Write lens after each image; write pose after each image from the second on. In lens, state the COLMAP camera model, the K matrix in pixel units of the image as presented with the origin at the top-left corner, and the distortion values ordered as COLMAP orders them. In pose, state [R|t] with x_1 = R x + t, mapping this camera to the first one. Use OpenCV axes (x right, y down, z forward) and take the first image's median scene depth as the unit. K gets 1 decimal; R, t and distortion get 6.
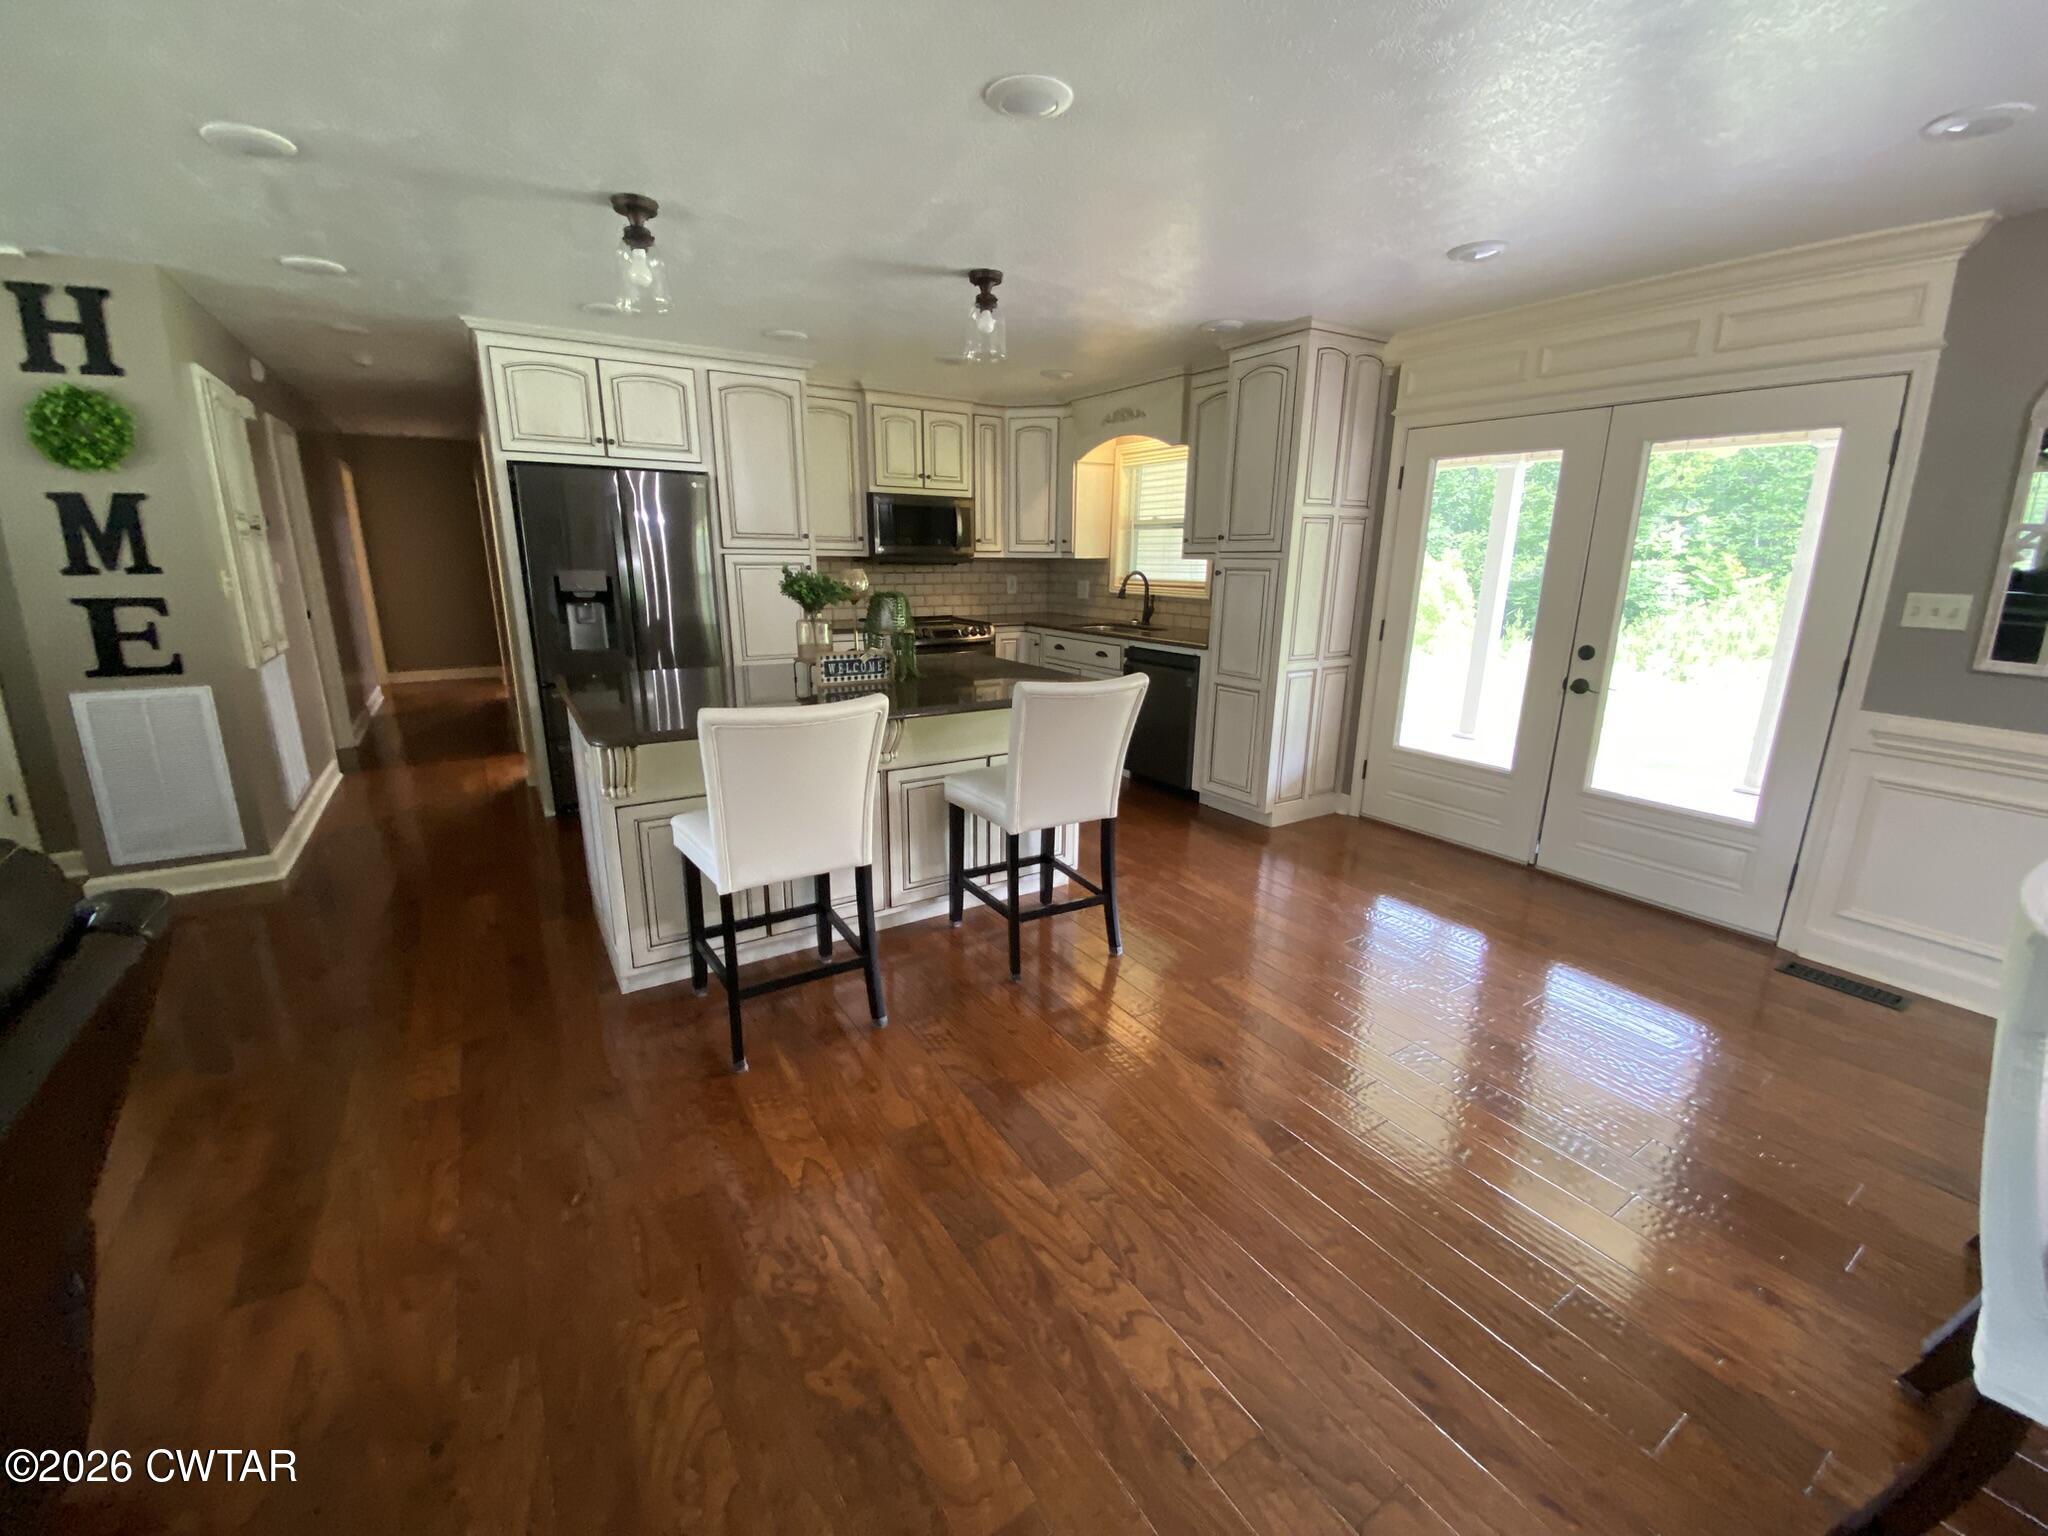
lens RADIAL K [[831.0, 0, 1018.2], [0, 831.0, 771.0], [0, 0, 1]] dist [0.033312, -0.027348]
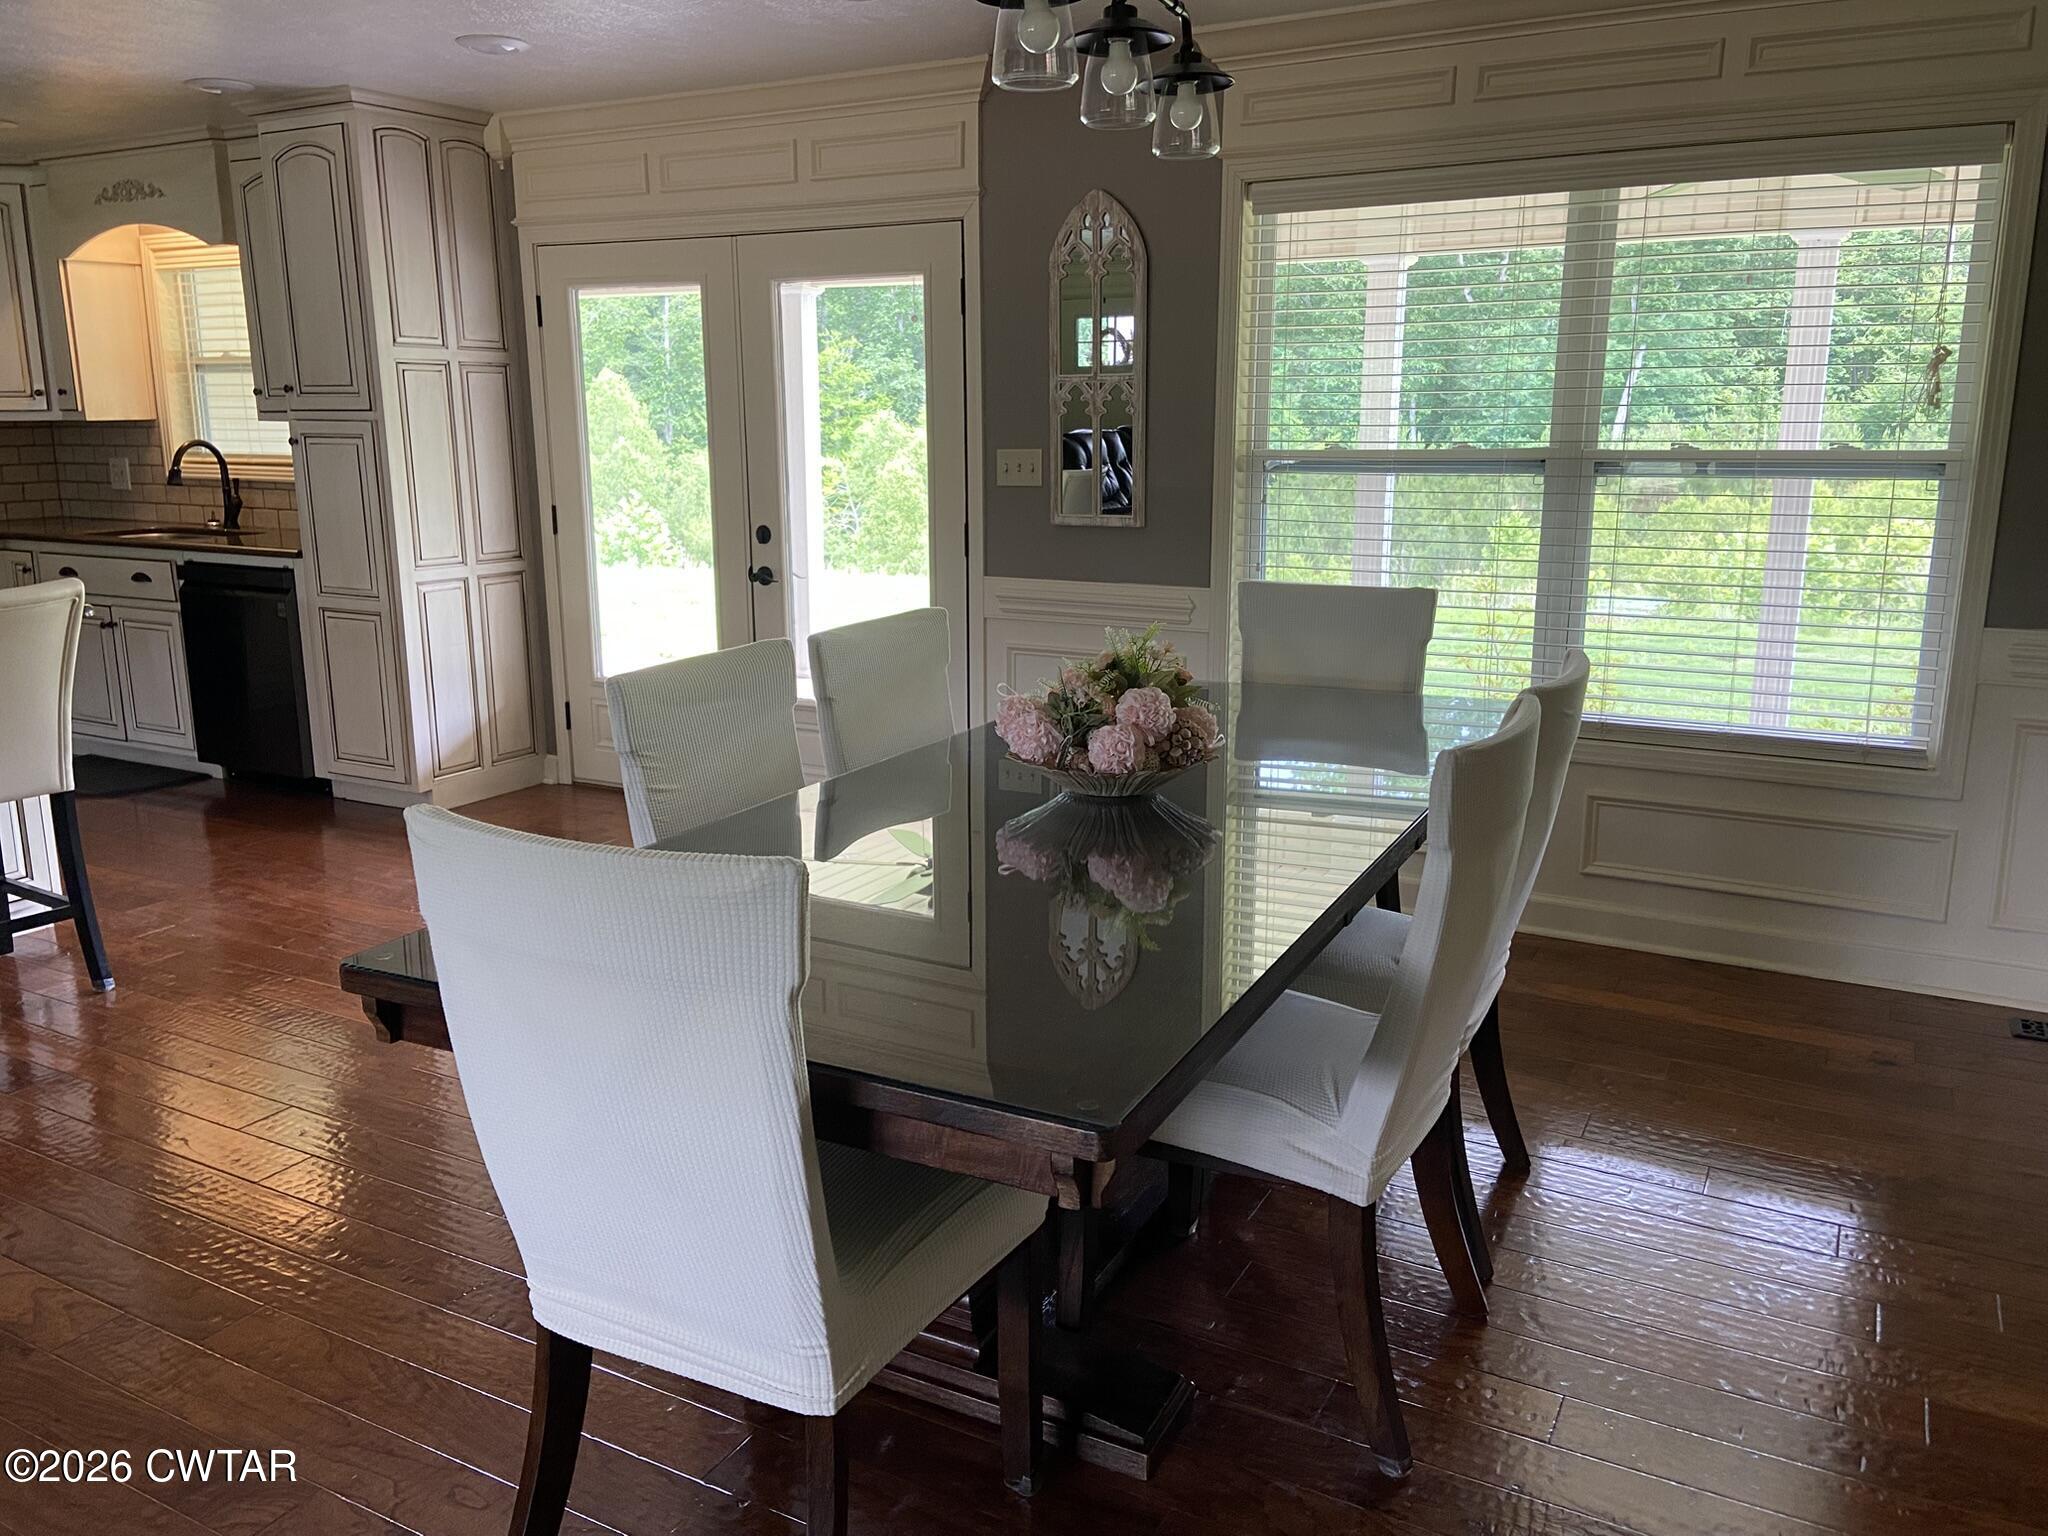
lens RADIAL K [[1558.6, 0, 1029.2], [0, 1558.6, 738.7], [0, 0, 1]] dist [0.124135, -0.153239]
pose [[0.877100, -0.109302, 0.467707, 0.135186], [0.131594, 0.991188, -0.015142, 0.092015], [-0.461930, 0.074828, 0.883754, -0.368430]]
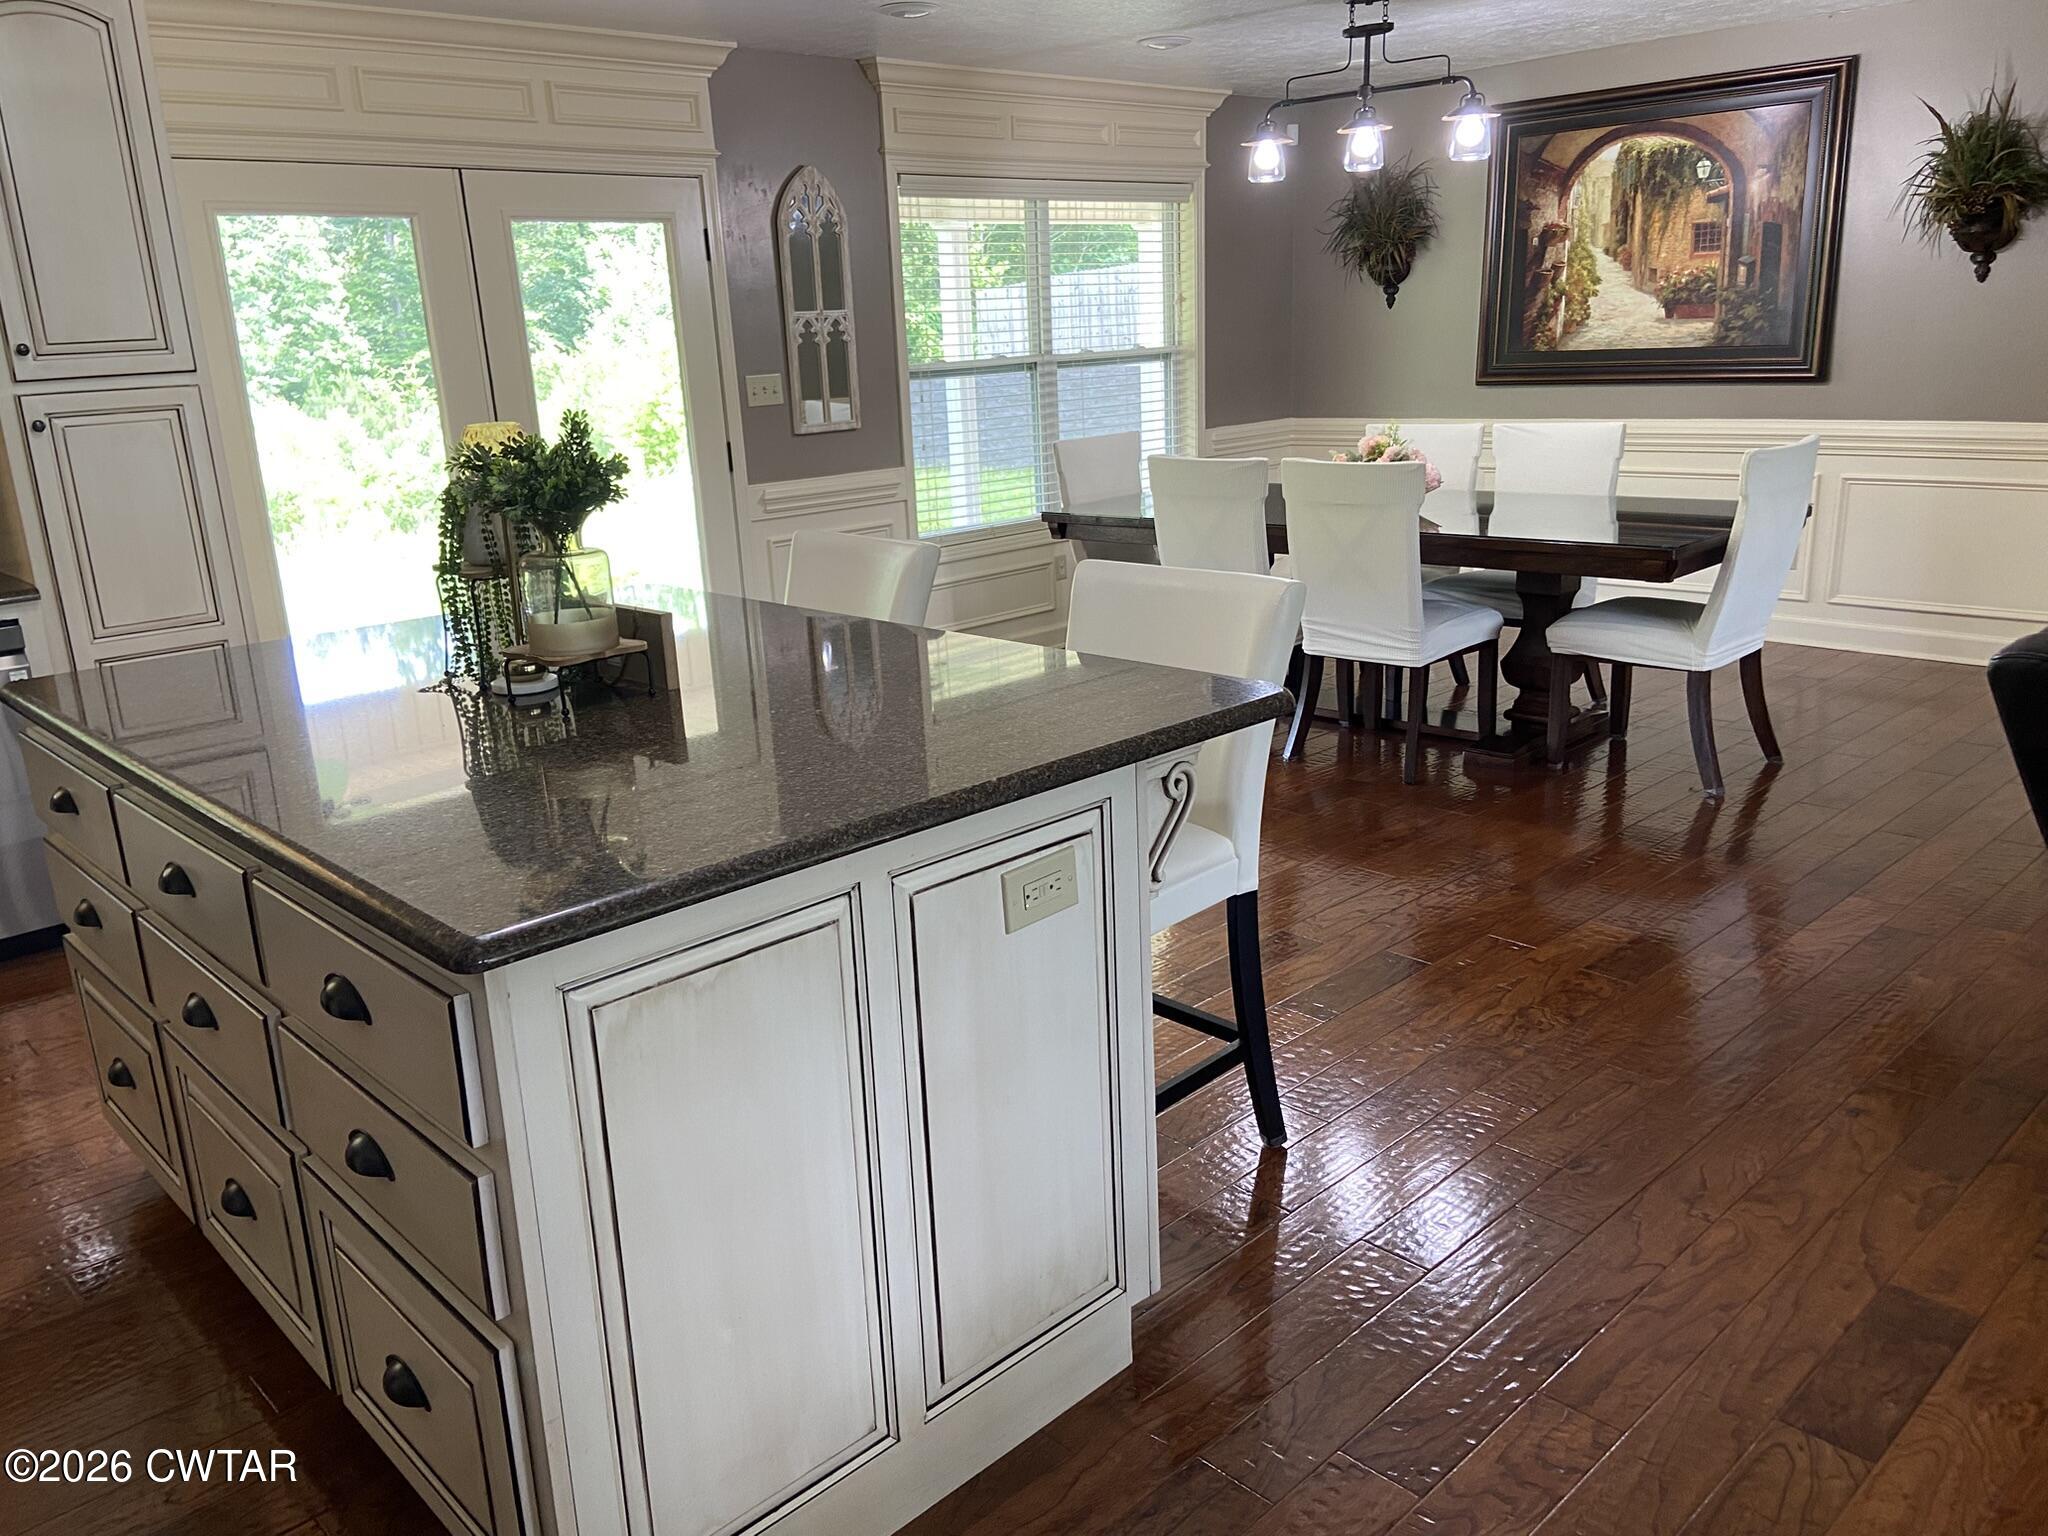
lens RADIAL K [[1553.0, 0, 1003.0], [0, 1553.0, 757.2], [0, 0, 1]] dist [0.111236, -0.131713]
pose [[-0.187980, -0.264266, 0.945953, -0.726573], [0.291080, 0.904865, 0.310631, -0.190016], [-0.938049, 0.333741, -0.093174, 0.643846]]
